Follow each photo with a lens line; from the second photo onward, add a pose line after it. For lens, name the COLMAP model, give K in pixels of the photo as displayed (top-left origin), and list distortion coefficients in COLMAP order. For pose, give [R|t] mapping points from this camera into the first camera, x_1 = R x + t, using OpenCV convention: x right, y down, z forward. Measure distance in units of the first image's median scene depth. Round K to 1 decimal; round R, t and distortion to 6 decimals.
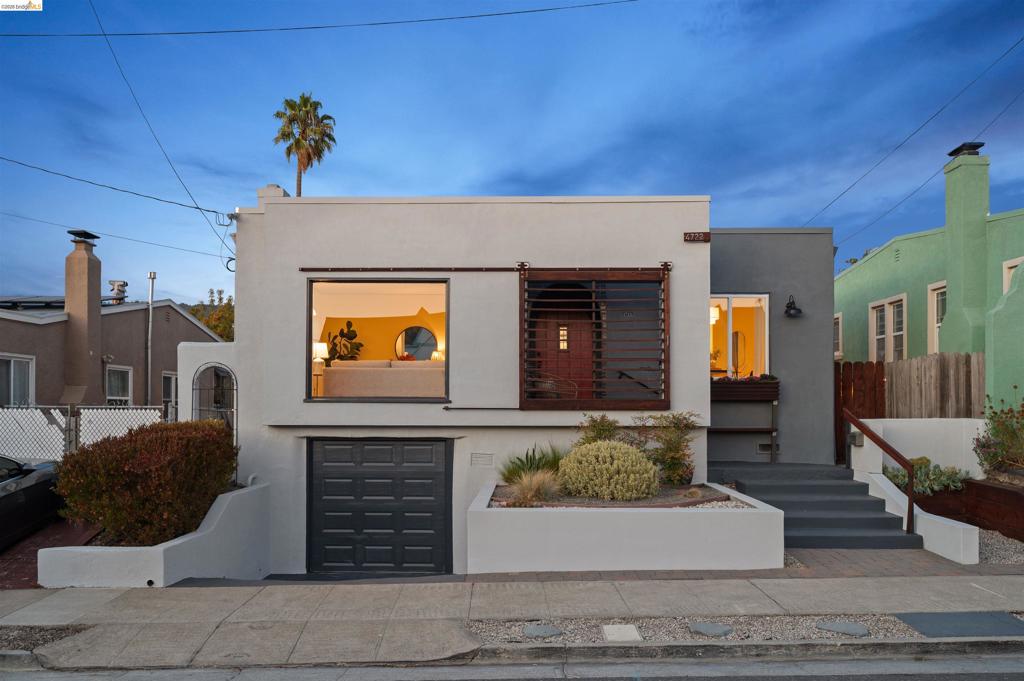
lens RADIAL K [[915.4, 0, 512.0], [0, 915.4, 340.5], [0, 0, 1]] dist [0.001555, 0.000926]
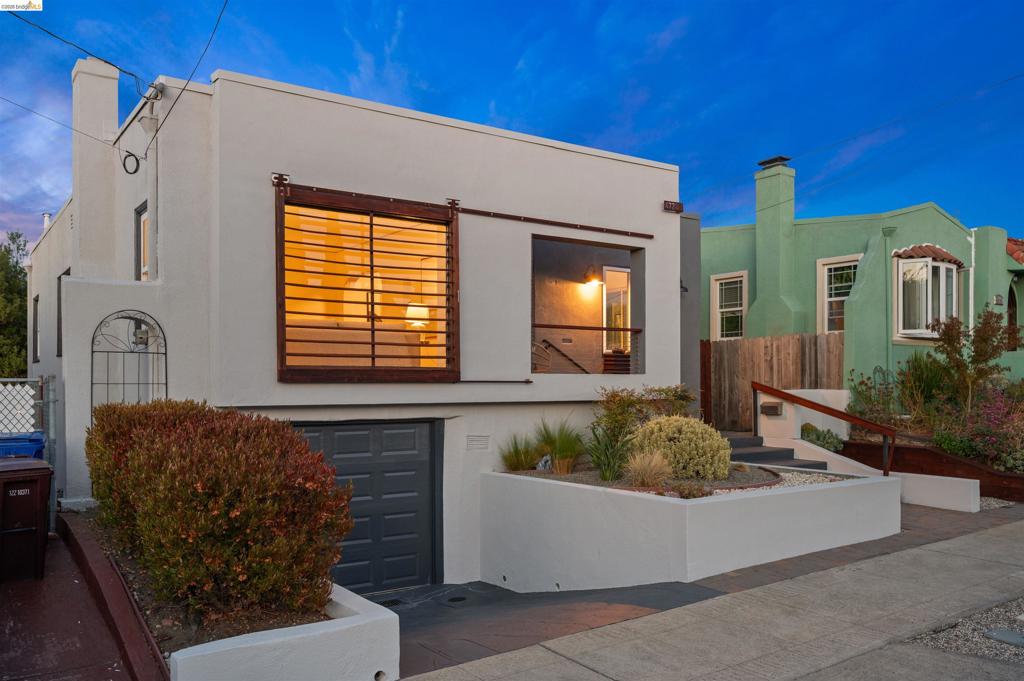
lens RADIAL K [[824.3, 0, 511.8], [0, 824.3, 374.5], [0, 0, 1]] dist [-0.005675, 0.002145]
pose [[0.803591, 0.003661, 0.595171, -0.458357], [-0.040784, 0.997969, 0.048928, 0.029713], [-0.593783, -0.063591, 0.802108, 0.383150]]
